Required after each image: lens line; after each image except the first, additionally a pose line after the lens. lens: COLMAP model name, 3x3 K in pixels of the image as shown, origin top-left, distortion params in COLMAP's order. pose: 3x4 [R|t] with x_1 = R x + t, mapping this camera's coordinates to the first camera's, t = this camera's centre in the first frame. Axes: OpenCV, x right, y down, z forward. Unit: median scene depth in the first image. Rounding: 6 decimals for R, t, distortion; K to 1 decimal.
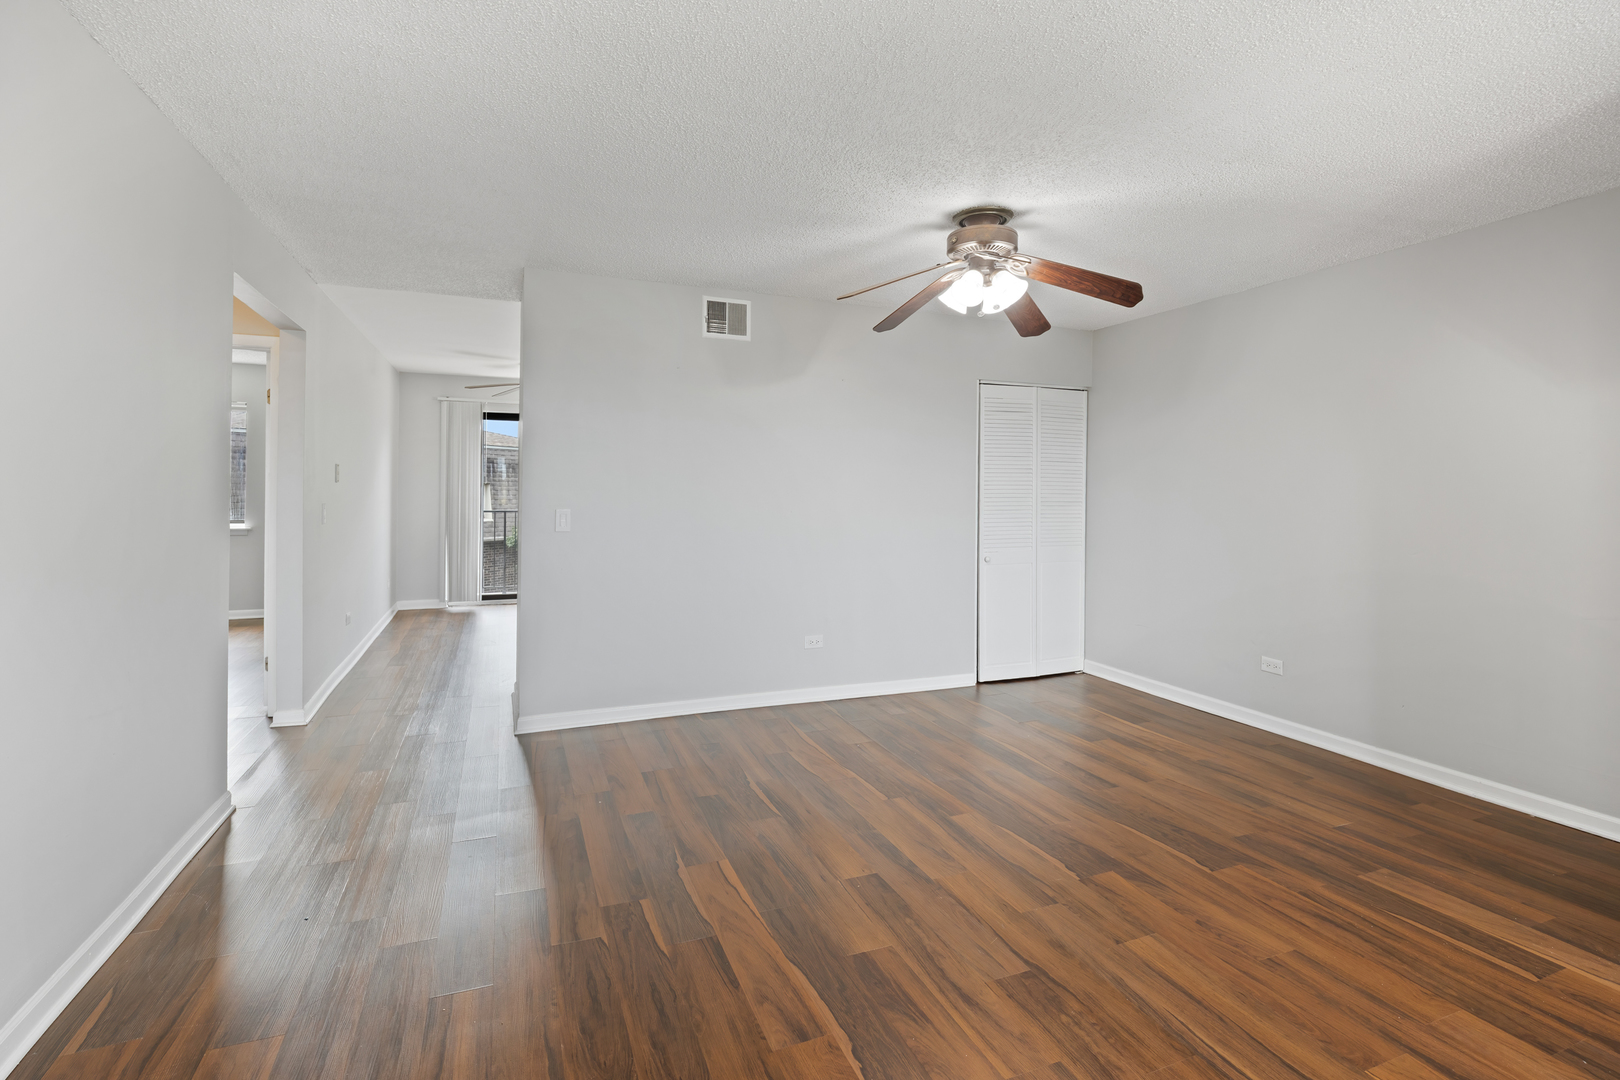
lens RADIAL K [[757.4, 0, 810.0], [0, 757.4, 540.0], [0, 0, 1]] dist [0.001199, -0.000181]
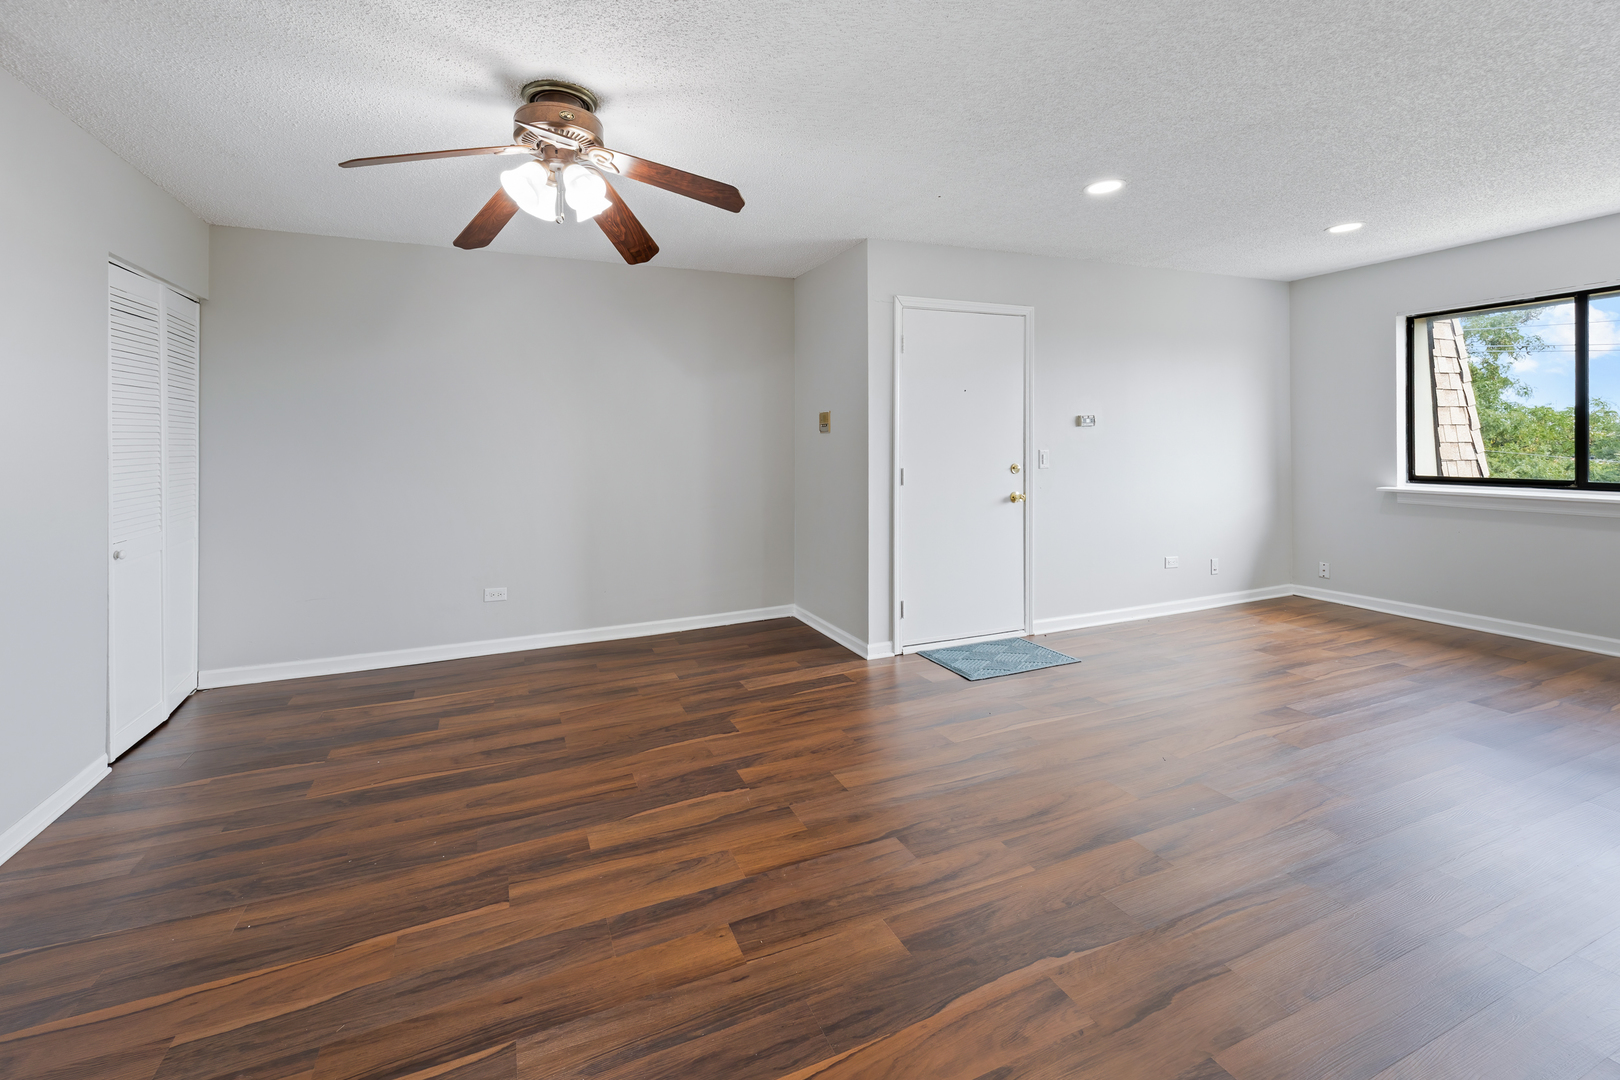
lens RADIAL K [[612.4, 0, 810.0], [0, 612.4, 540.0], [0, 0, 1]] dist [0.009715, -0.000104]
pose [[0.011780, -0.172081, 0.985012, -0.490047], [0.076224, 0.982369, 0.170708, -0.068611], [-0.997021, 0.073070, 0.024689, 0.871773]]
